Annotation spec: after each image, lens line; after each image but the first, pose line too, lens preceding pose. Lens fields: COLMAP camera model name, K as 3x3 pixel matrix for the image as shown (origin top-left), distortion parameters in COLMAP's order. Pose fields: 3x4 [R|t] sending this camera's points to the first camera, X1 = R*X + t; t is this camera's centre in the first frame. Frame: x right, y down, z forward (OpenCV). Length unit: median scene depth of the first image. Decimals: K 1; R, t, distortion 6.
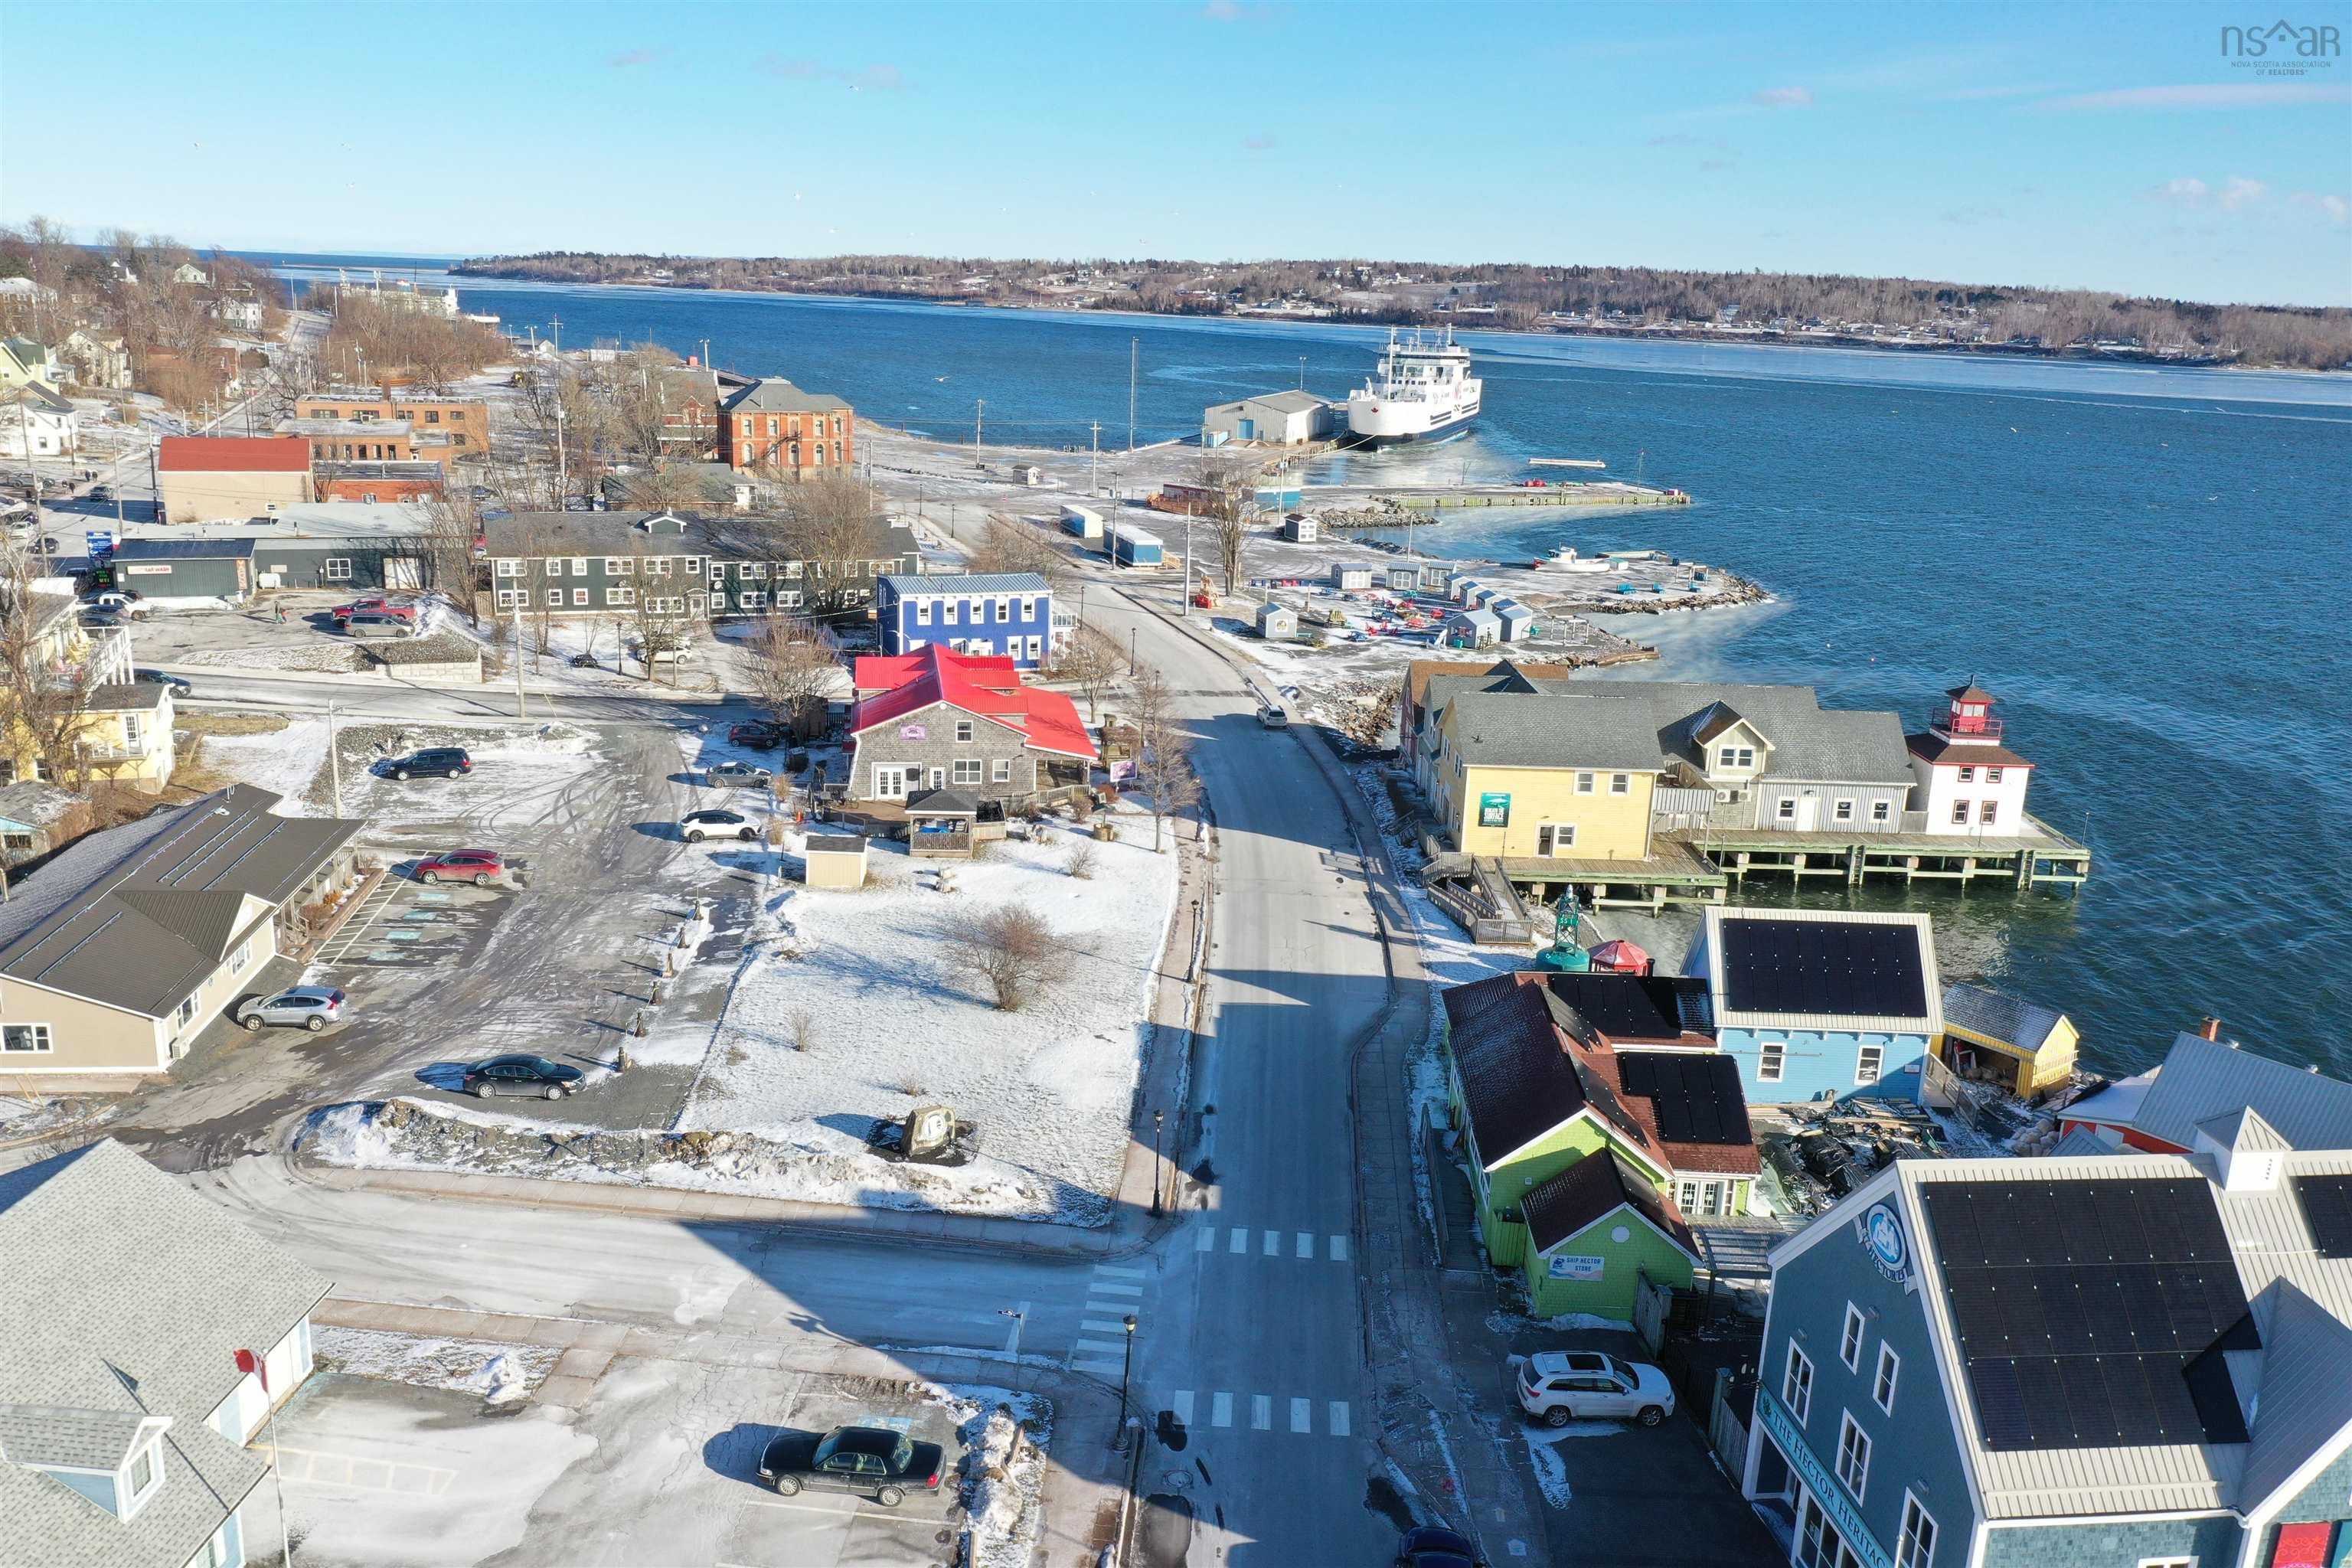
lens RADIAL K [[1836.2, 0, 1176.0], [0, 1836.2, 784.0], [0, 0, 1]] dist [0.001383, 0.012753]
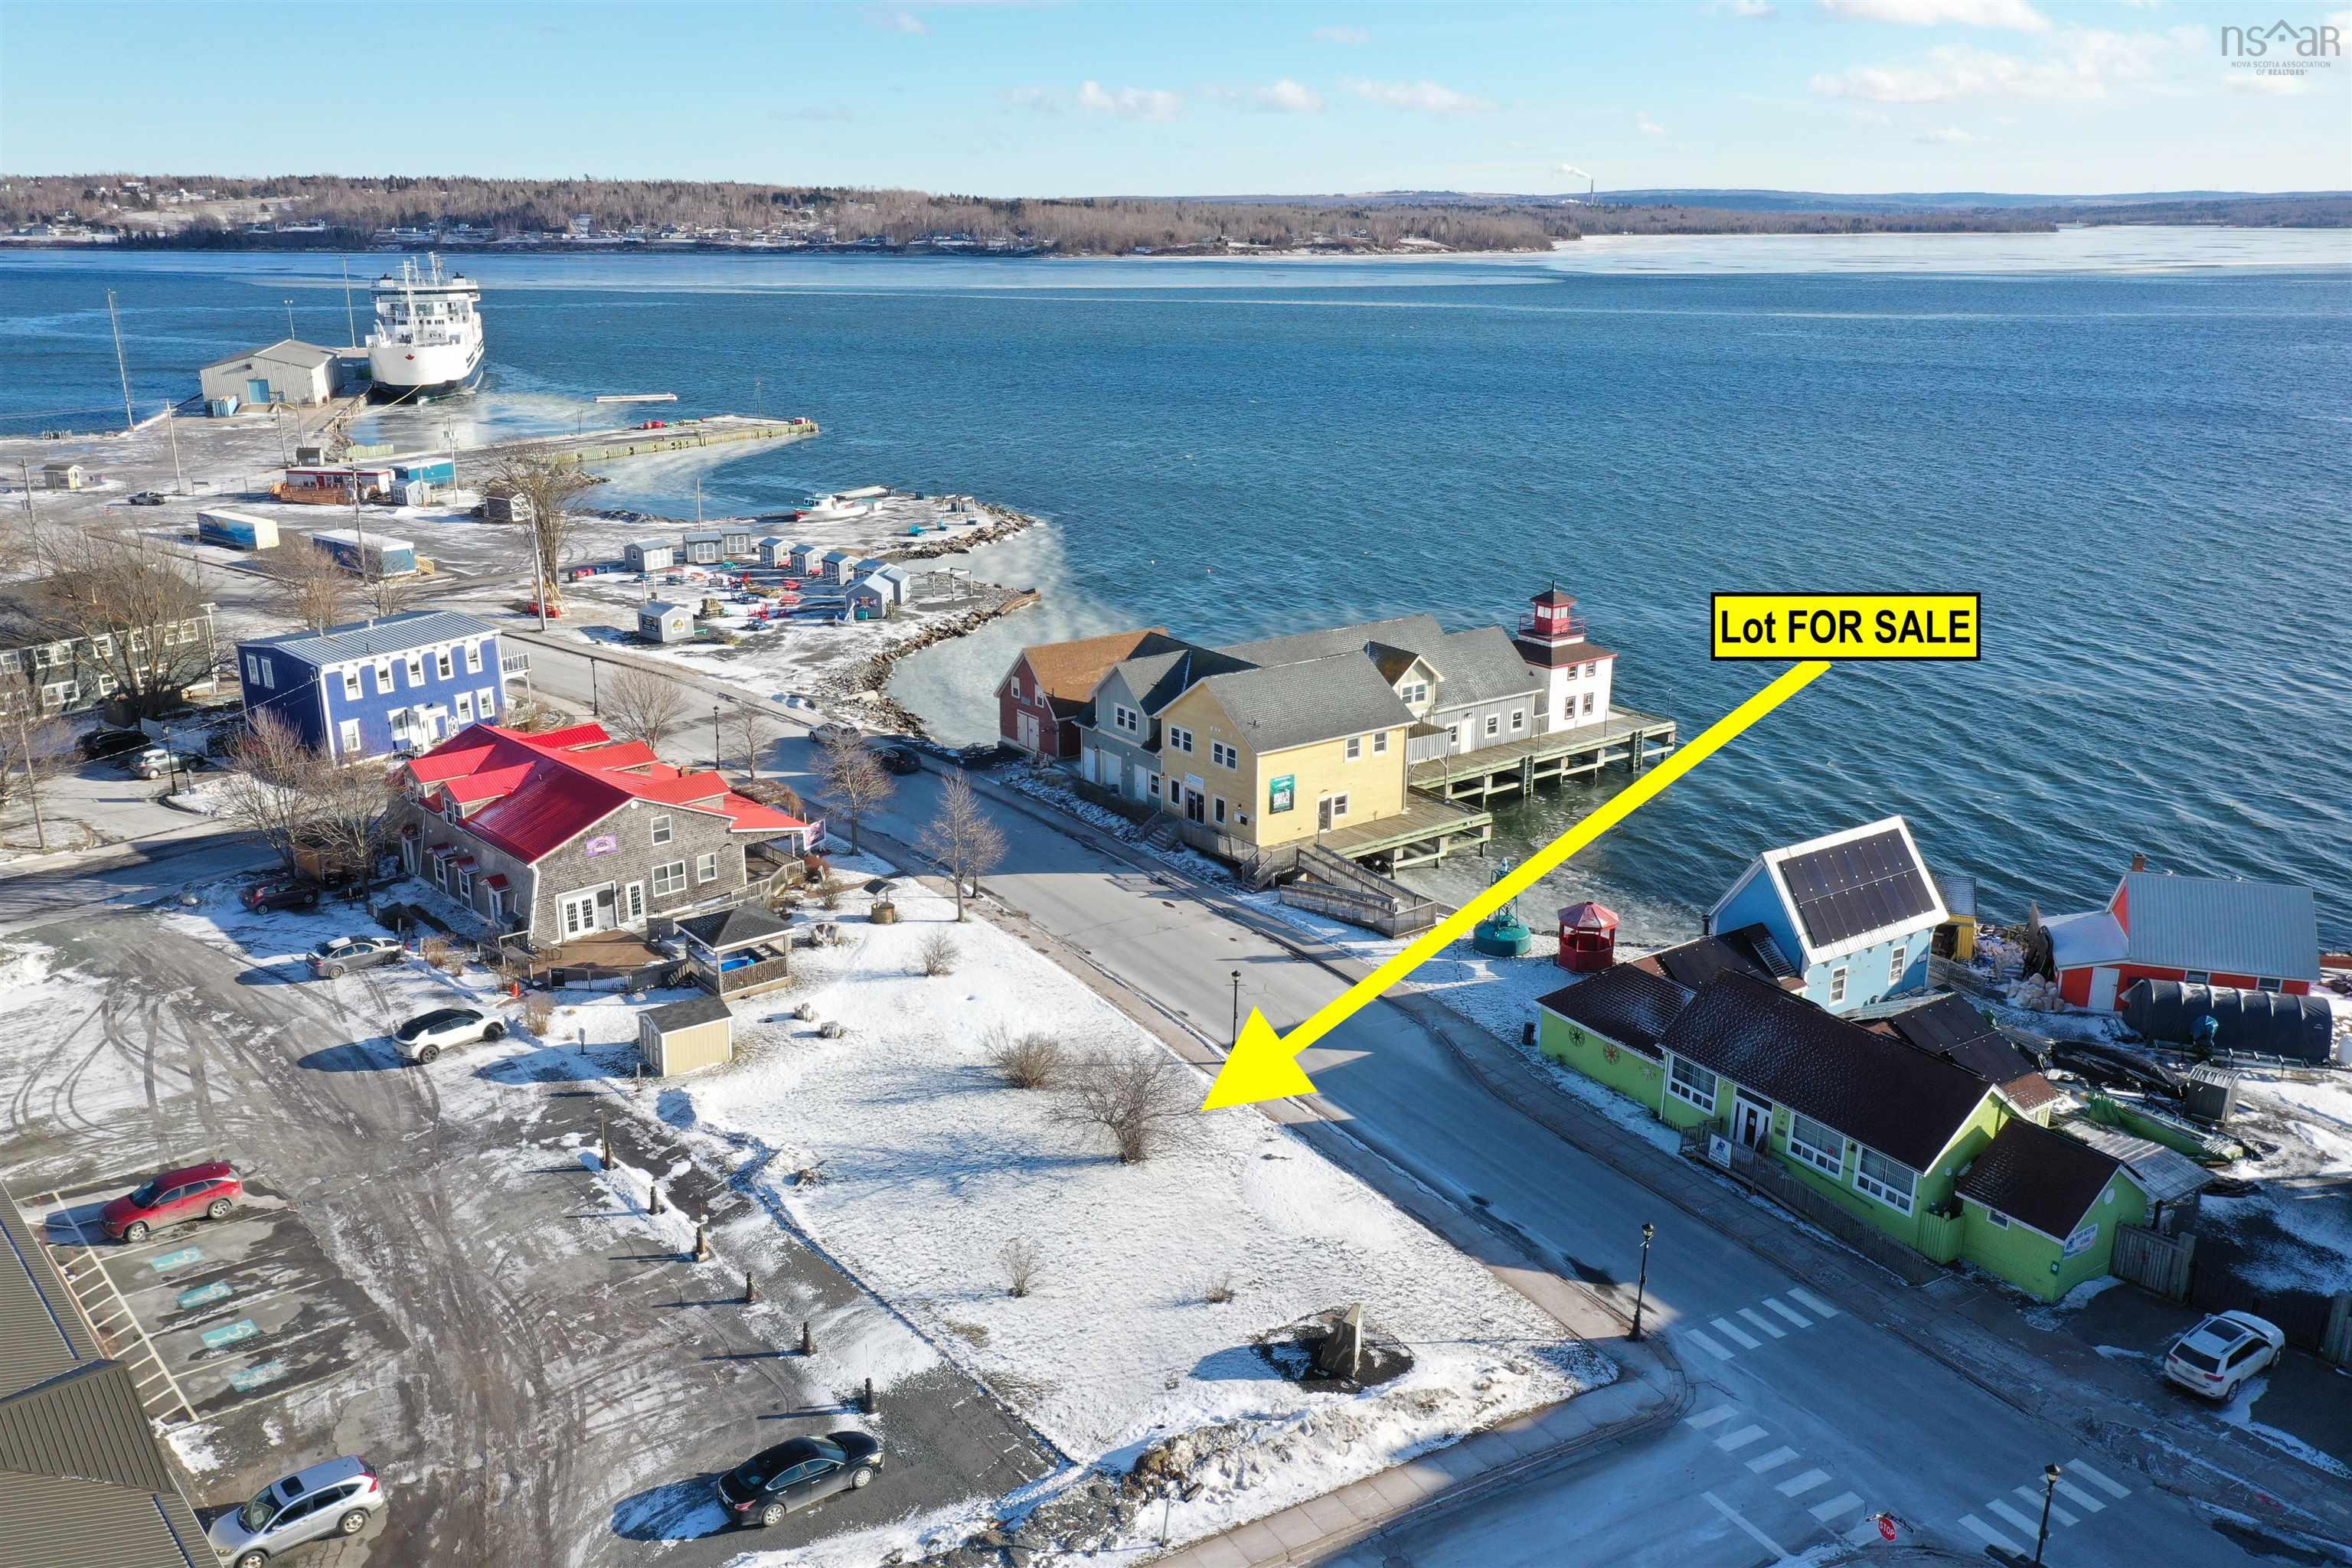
lens RADIAL K [[1836.2, 0, 1176.0], [0, 1836.2, 784.0], [0, 0, 1]] dist [0.001383, 0.012753]
pose [[0.824454, -0.199160, 0.529728, -0.344414], [0.174119, 0.979894, 0.097414, -0.085800], [-0.538478, 0.011922, 0.842555, 0.209247]]
